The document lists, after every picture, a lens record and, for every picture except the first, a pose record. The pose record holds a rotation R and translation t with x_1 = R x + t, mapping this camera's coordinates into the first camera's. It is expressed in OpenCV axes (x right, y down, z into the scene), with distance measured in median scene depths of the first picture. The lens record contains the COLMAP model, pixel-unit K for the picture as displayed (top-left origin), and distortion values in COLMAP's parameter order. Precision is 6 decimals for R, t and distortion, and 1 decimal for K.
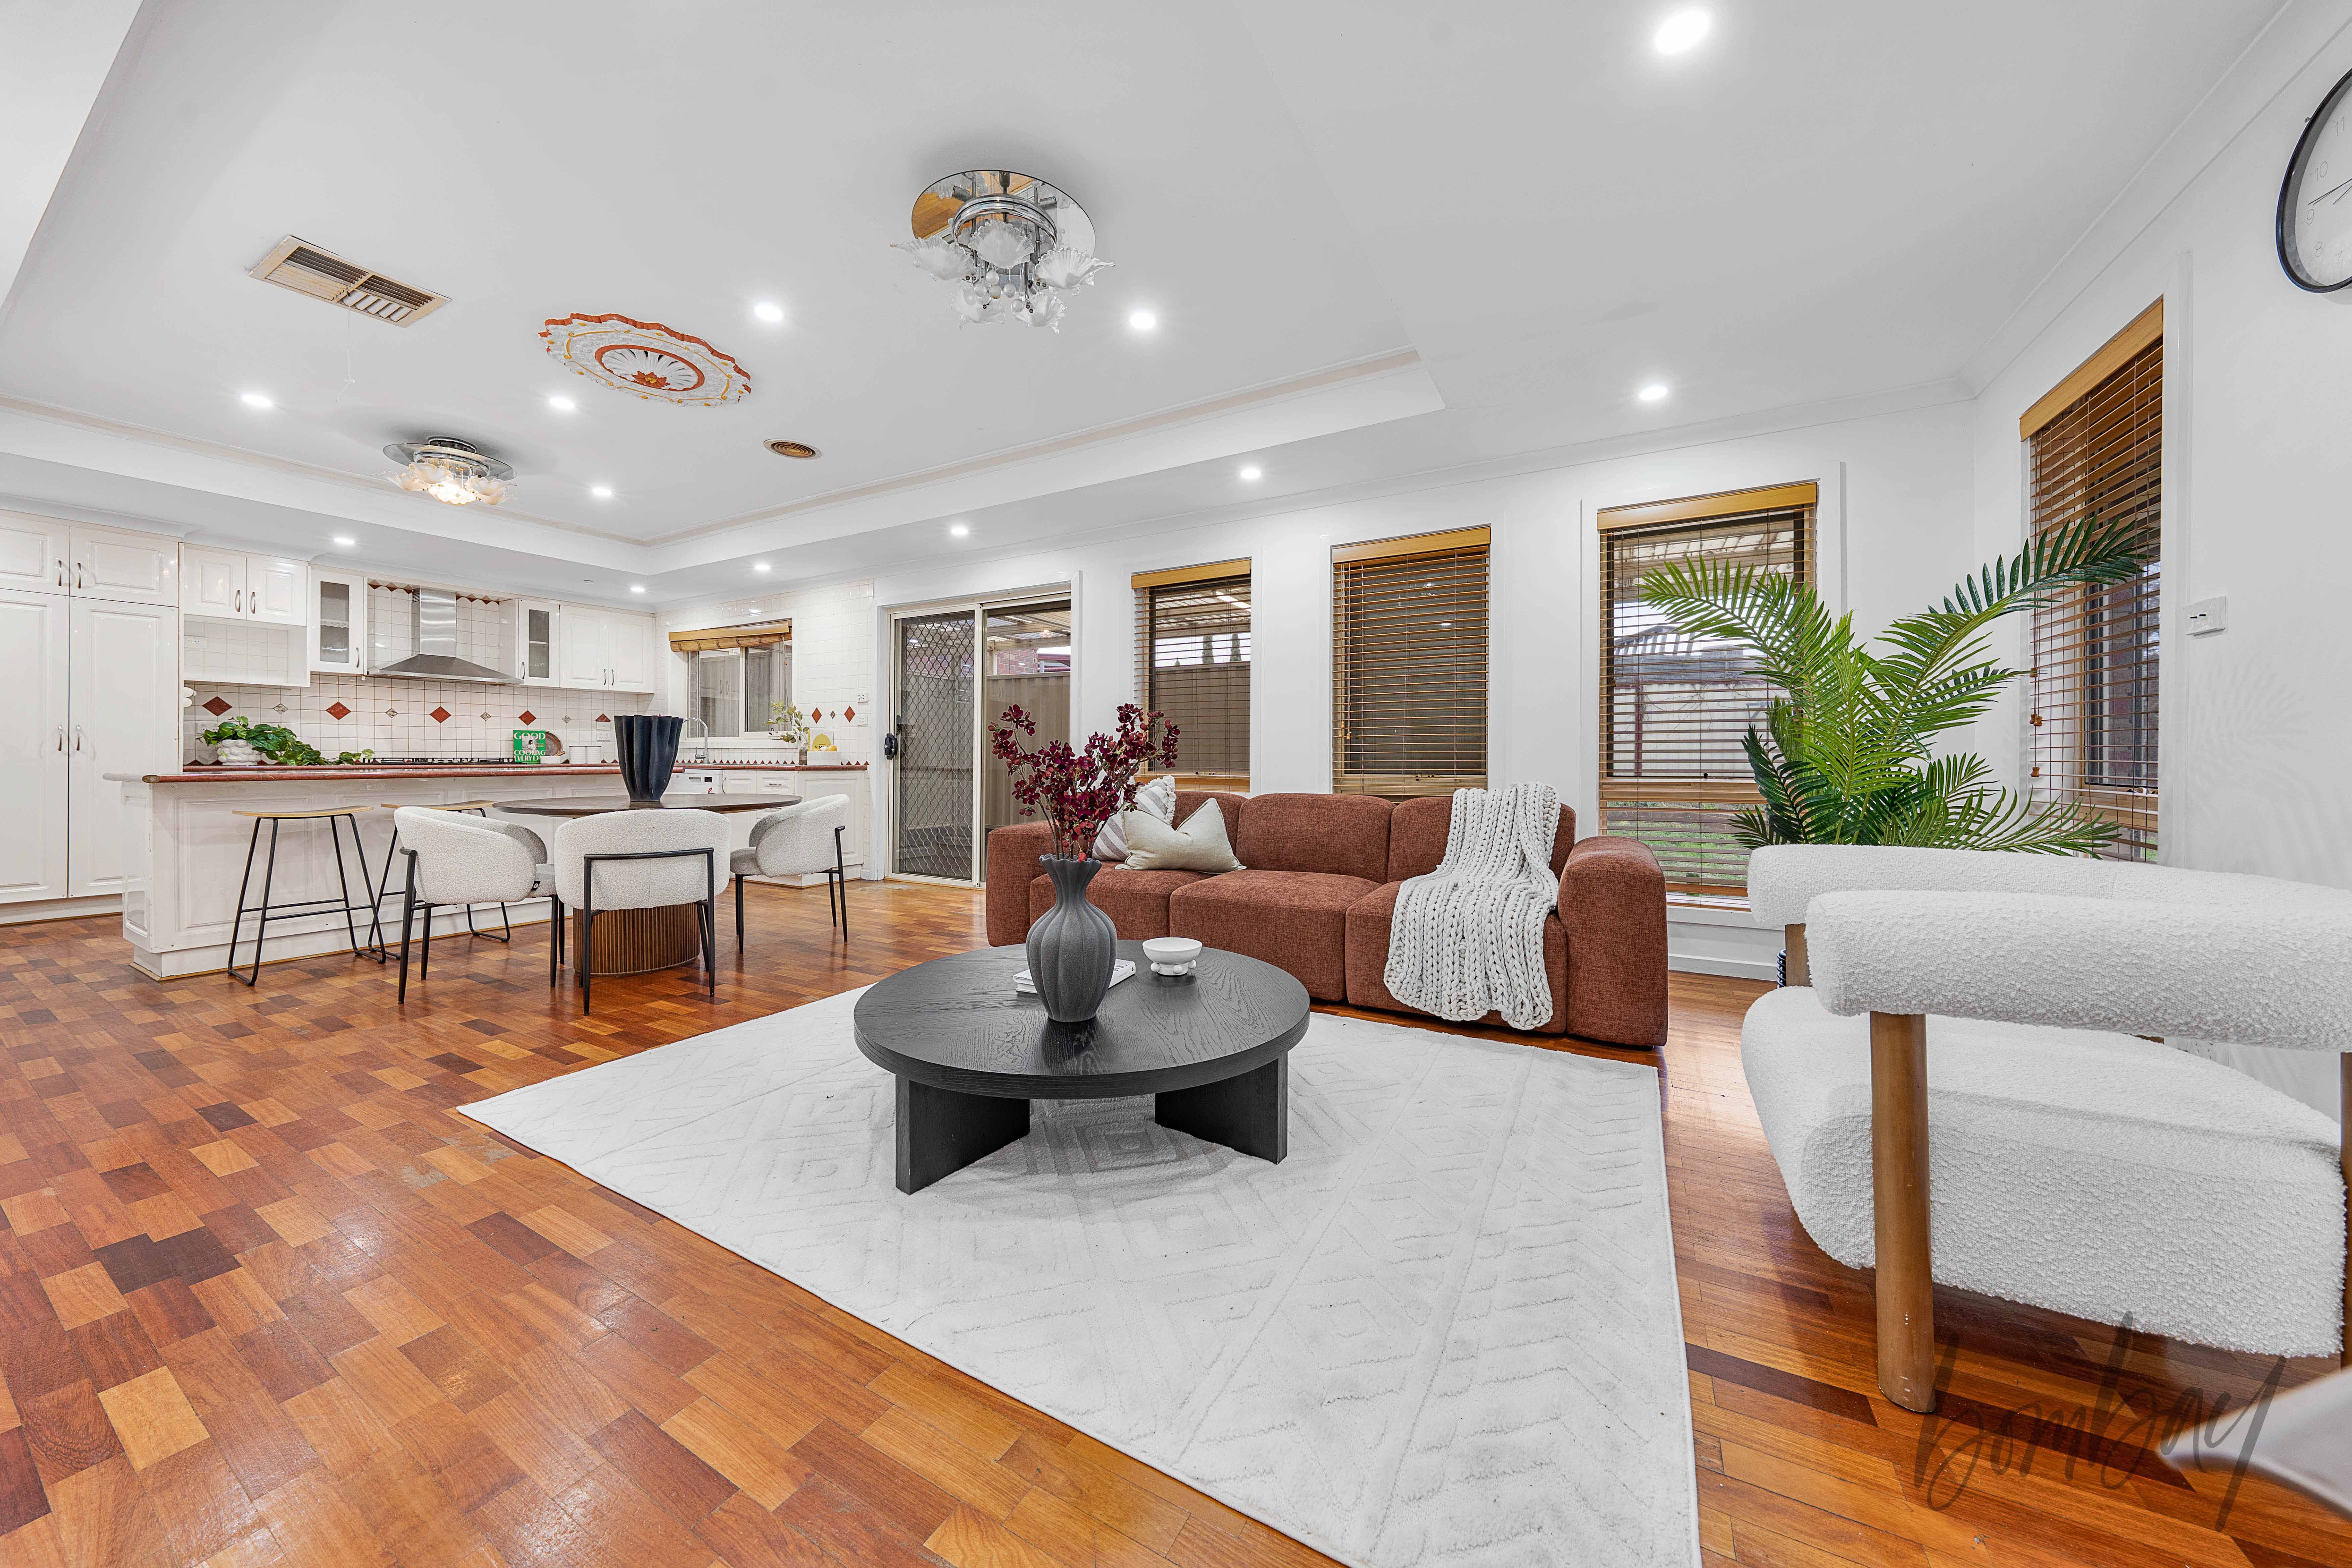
lens RADIAL K [[804.2, 0, 1167.3], [0, 804.2, 759.0], [0, 0, 1]] dist [-0.000749, -0.000127]
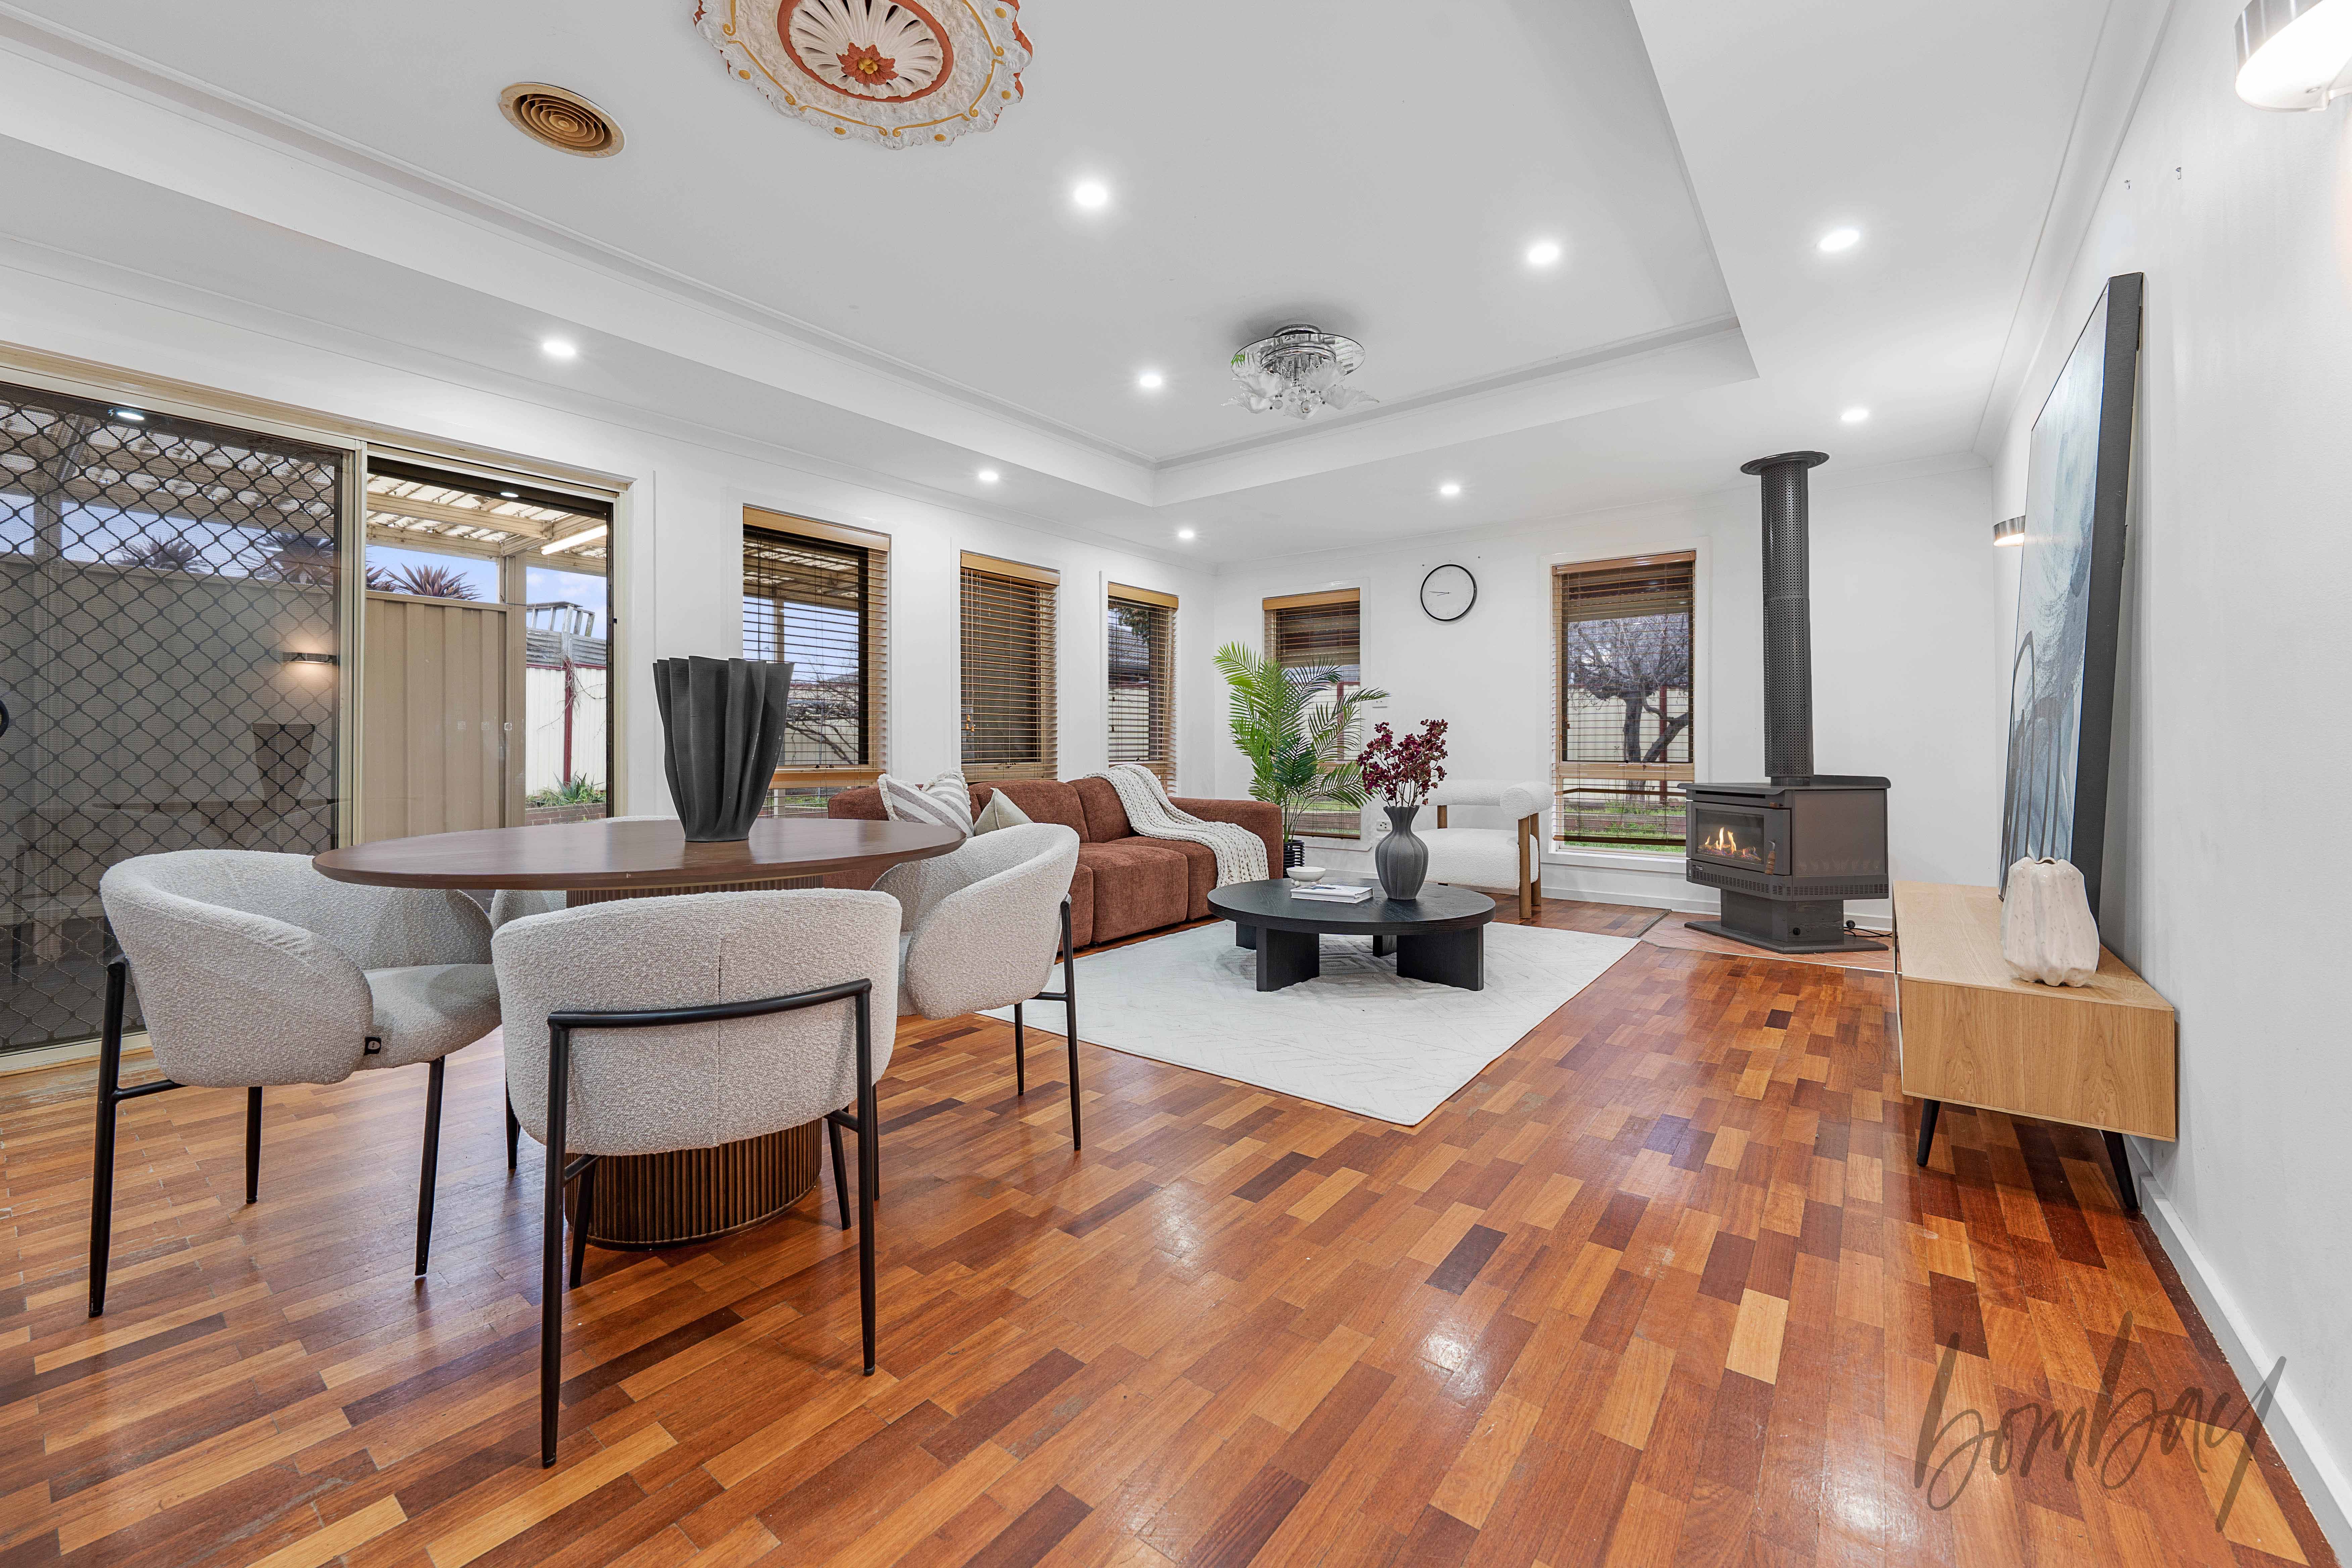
lens RADIAL K [[897.2, 0, 1176.0], [0, 897.2, 784.0], [0, 0, 1]] dist [0.000638, 0.000050]
pose [[0.139025, -0.039570, 0.989498, -0.693151], [0.001147, 0.999207, 0.039797, -0.002447], [-0.990288, -0.004398, 0.138960, 0.402108]]
